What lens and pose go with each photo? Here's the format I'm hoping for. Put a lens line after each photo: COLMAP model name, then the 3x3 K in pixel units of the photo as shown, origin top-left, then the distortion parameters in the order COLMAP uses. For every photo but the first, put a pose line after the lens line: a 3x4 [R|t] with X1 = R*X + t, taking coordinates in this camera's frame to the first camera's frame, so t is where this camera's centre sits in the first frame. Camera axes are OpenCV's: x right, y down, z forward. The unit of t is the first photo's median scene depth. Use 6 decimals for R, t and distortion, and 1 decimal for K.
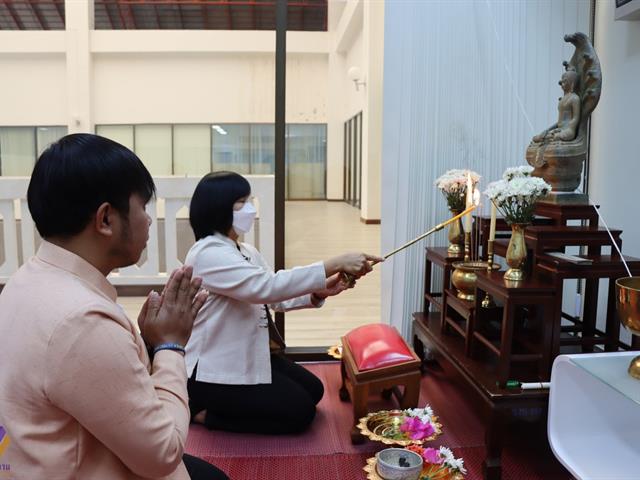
lens RADIAL K [[585.8, 0, 320.0], [0, 585.8, 240.0], [0, 0, 1]] dist [-0.207047, 0.196784]
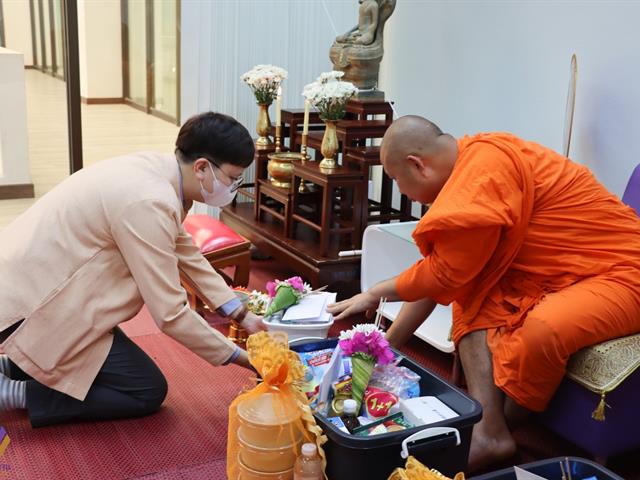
lens RADIAL K [[803.9, 0, 320.0], [0, 803.9, 240.0], [0, 0, 1]] dist [-0.062469, 0.020890]
pose [[0.922008, -0.072256, 0.380368, -0.292707], [0.015015, 0.988365, 0.151356, -0.032086], [-0.386879, -0.133840, 0.912366, -0.487770]]
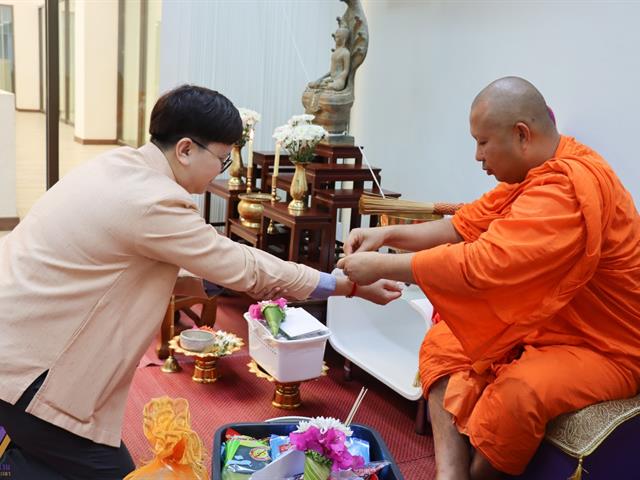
lens RADIAL K [[715.6, 0, 320.4], [0, 715.6, 230.1], [0, 0, 1]] dist [-0.065824, 0.006435]
pose [[0.909641, -0.028284, 0.414432, -0.216360], [-0.011569, 0.995567, 0.093339, -0.025542], [-0.415235, -0.089699, 0.905281, -0.345954]]
